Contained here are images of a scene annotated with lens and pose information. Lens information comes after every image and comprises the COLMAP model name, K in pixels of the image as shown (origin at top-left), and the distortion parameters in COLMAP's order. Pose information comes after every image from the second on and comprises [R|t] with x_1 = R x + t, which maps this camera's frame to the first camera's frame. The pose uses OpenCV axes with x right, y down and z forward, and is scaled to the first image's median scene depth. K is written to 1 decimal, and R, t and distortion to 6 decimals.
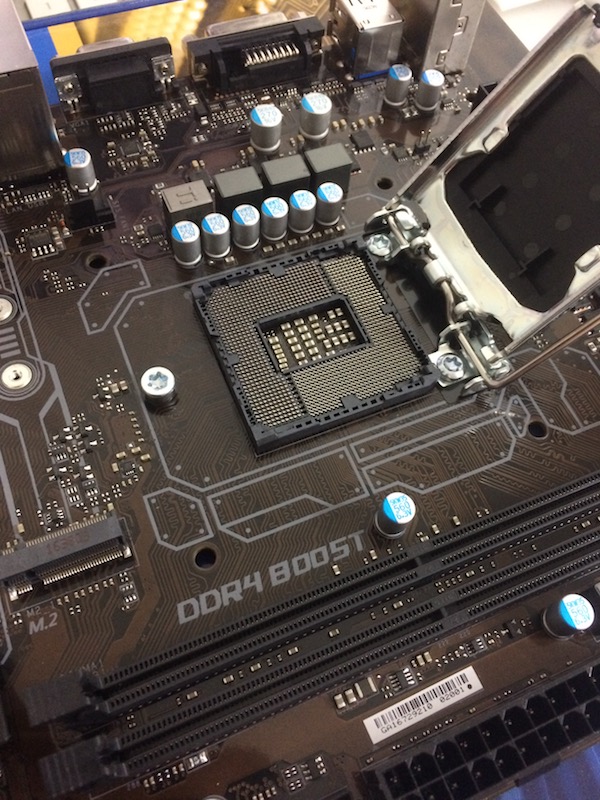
lens RADIAL K [[707.1, 0, 298.4], [0, 707.1, 398.4], [0, 0, 1]] dist [0.072017, -0.092457]
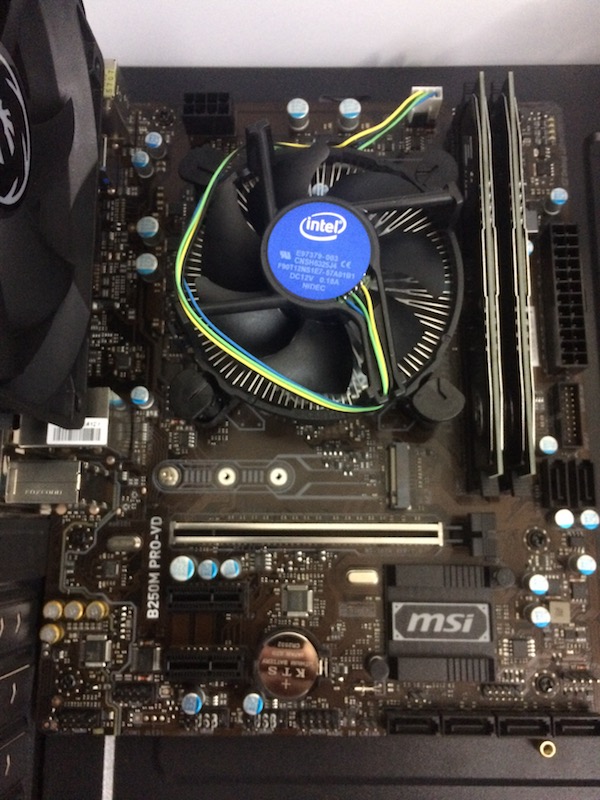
lens RADIAL K [[707.1, 0, 300.7], [0, 707.1, 397.0], [0, 0, 1]] dist [0.072017, -0.092457]
pose [[0.390069, -0.916109, 0.092681, -0.338077], [0.829698, 0.393346, 0.396081, -0.677974], [-0.399309, -0.077602, 0.913526, -0.489401]]
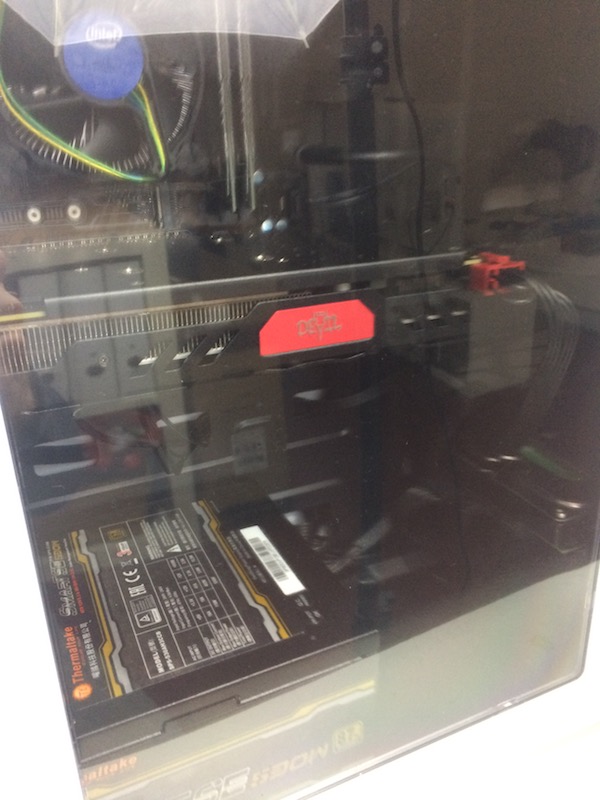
lens RADIAL K [[707.1, 0, 301.3], [0, 707.1, 397.9], [0, 0, 1]] dist [0.072017, -0.092457]
pose [[0.350621, -0.899545, -0.260543, -0.077397], [0.560730, -0.021183, 0.827727, -1.430381], [-0.750097, -0.436313, 0.496975, -0.870880]]
